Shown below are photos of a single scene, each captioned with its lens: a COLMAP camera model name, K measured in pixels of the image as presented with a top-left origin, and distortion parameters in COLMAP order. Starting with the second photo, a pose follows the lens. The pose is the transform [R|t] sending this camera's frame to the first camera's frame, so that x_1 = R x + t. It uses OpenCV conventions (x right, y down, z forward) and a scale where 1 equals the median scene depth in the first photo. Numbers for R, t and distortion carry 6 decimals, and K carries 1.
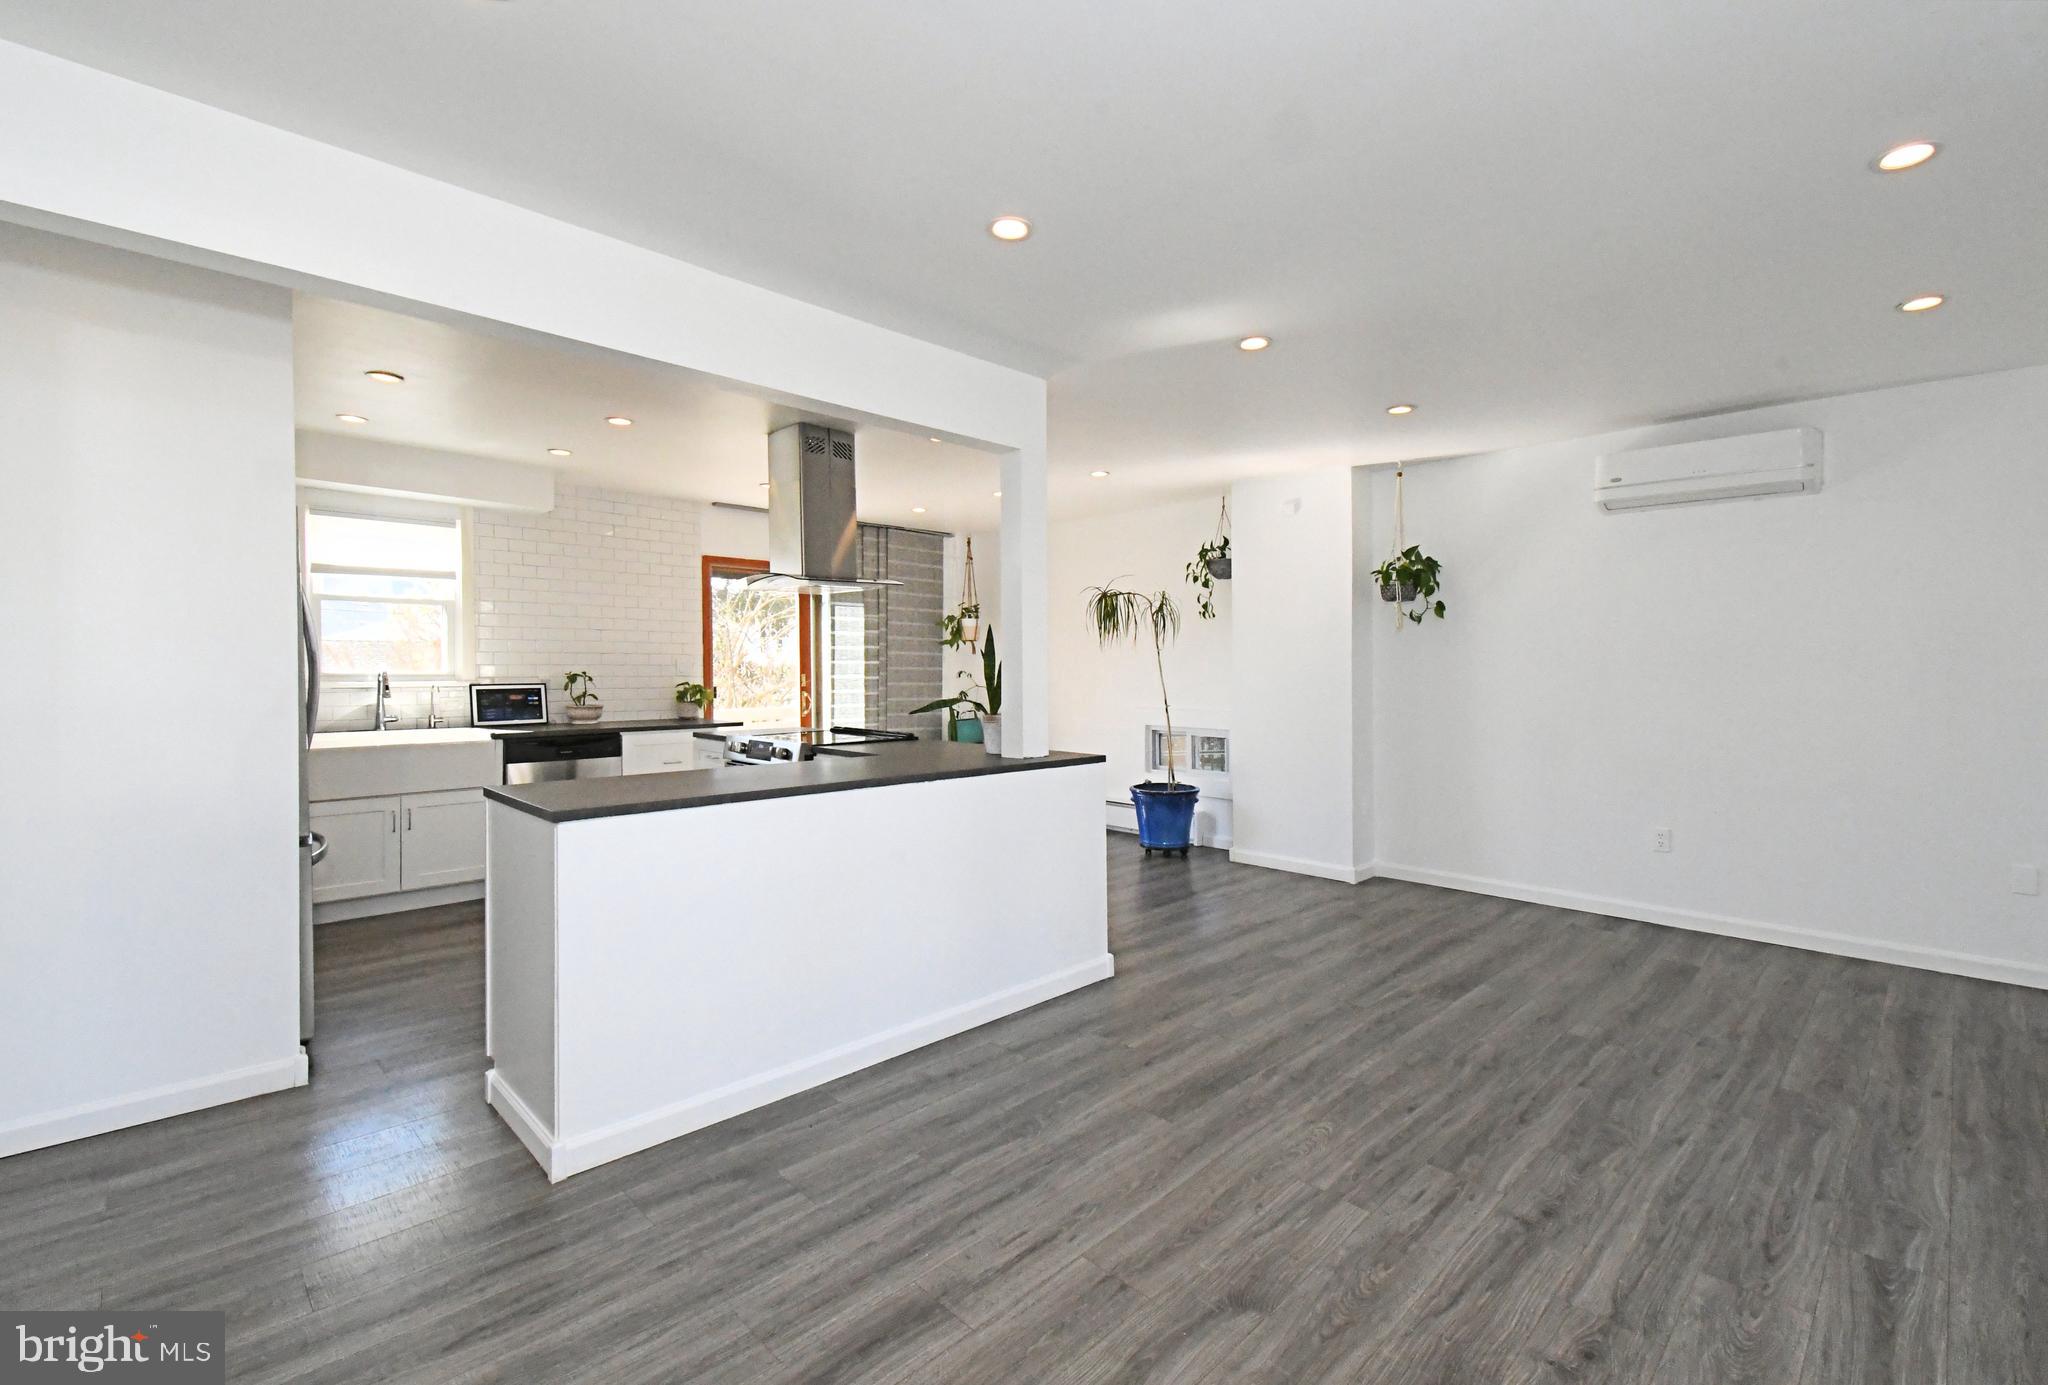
lens RADIAL K [[913.1, 0, 1024.2], [0, 913.1, 682.0], [0, 0, 1]] dist [0.039048, 0.000624]
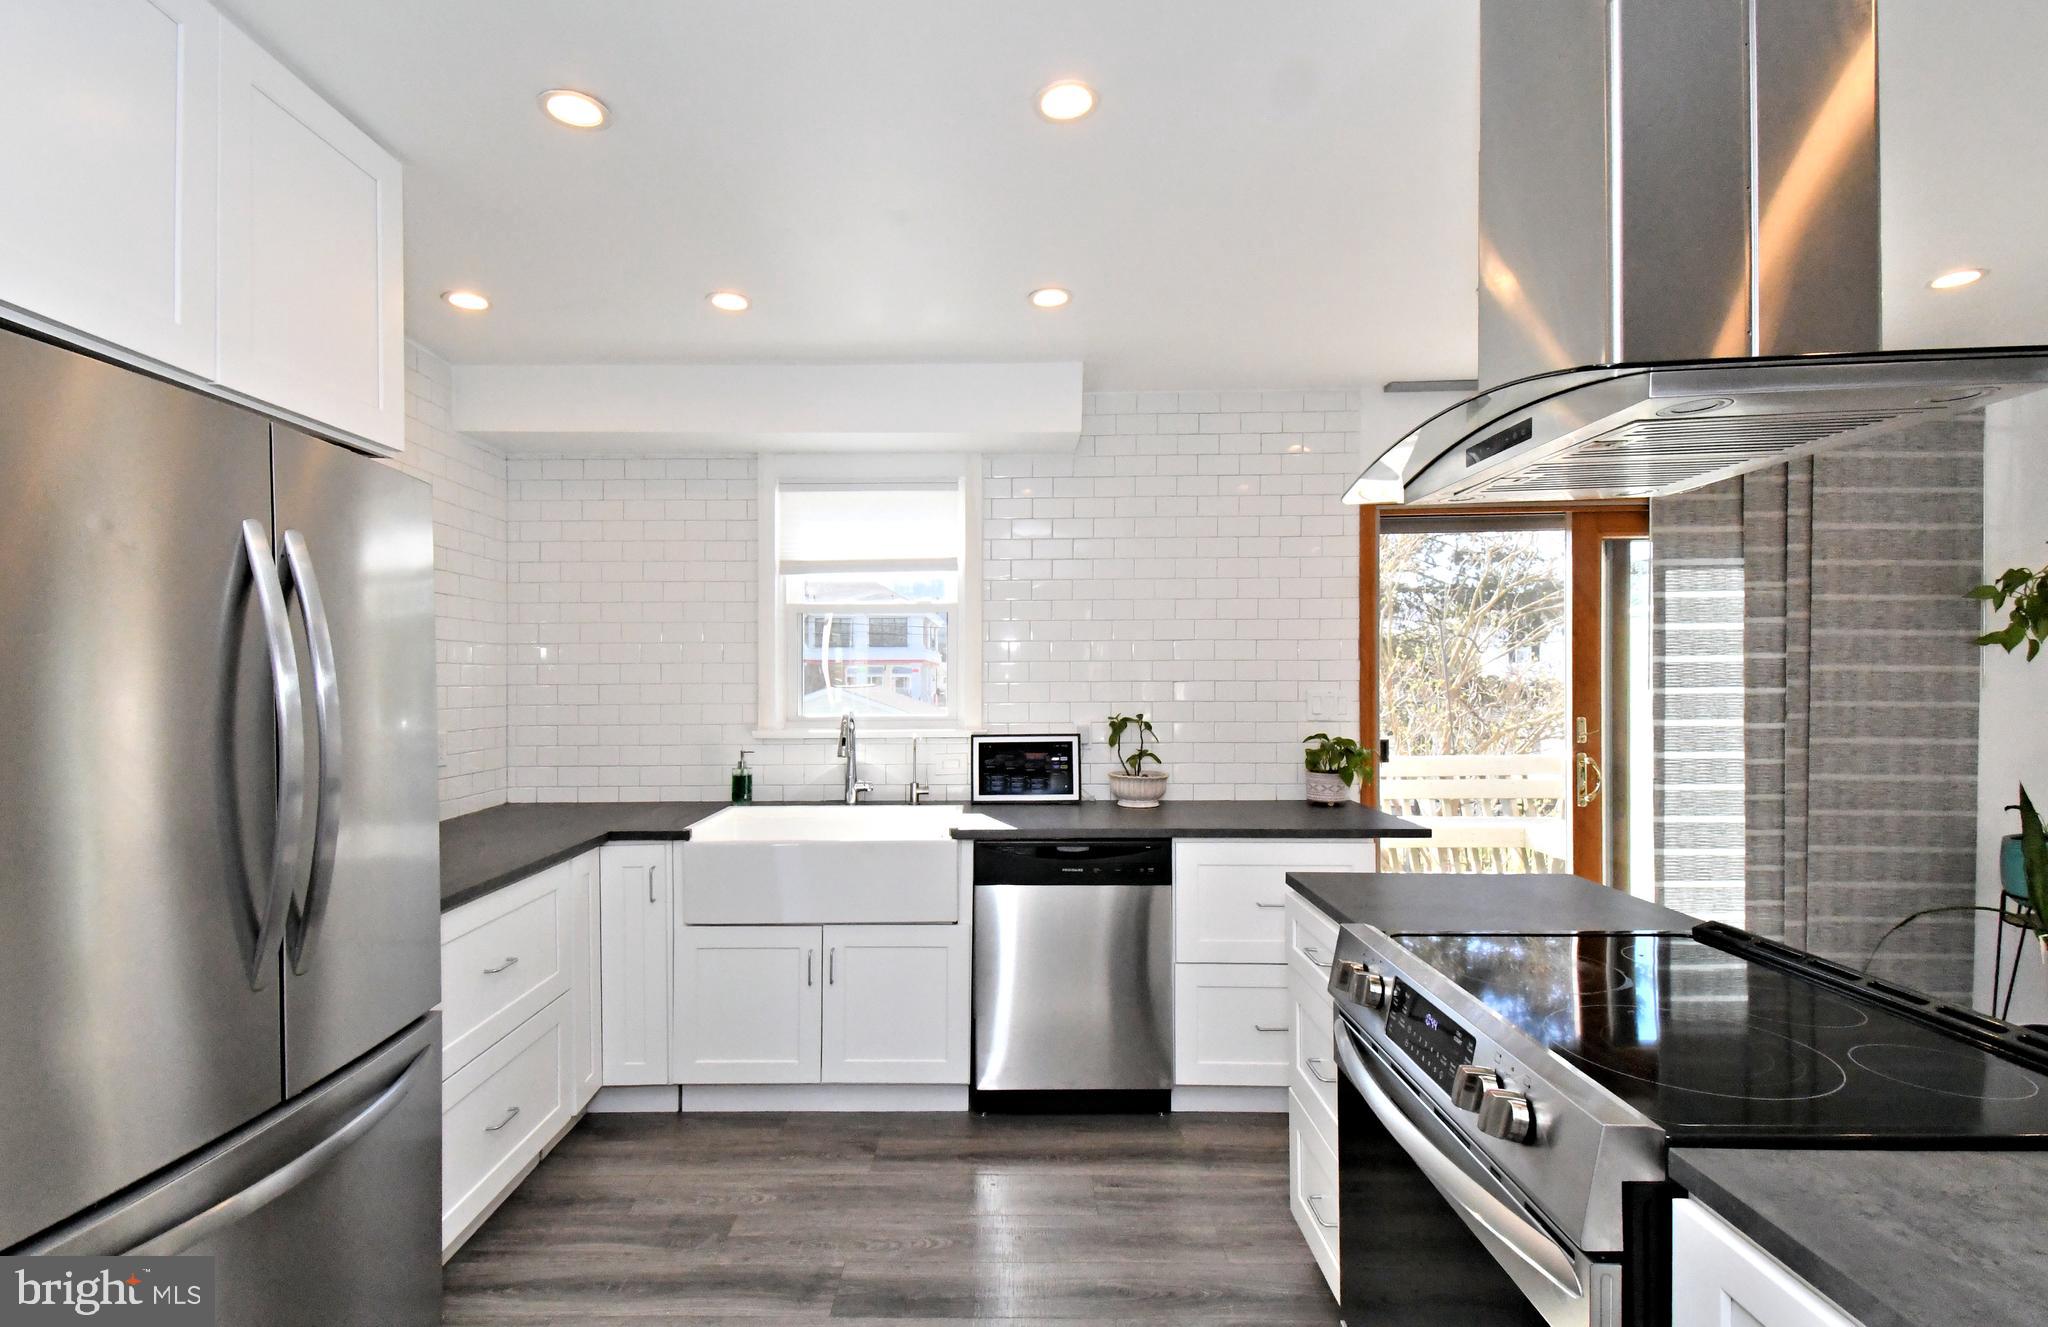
lens RADIAL K [[846.9, 0, 1034.8], [0, 846.9, 685.3], [0, 0, 1]] dist [0.009977, 0.000043]
pose [[0.688031, 0.009054, -0.725625, -0.152013], [-0.003352, 0.999951, 0.009300, -0.036684], [0.725673, -0.003966, 0.688028, 0.638211]]
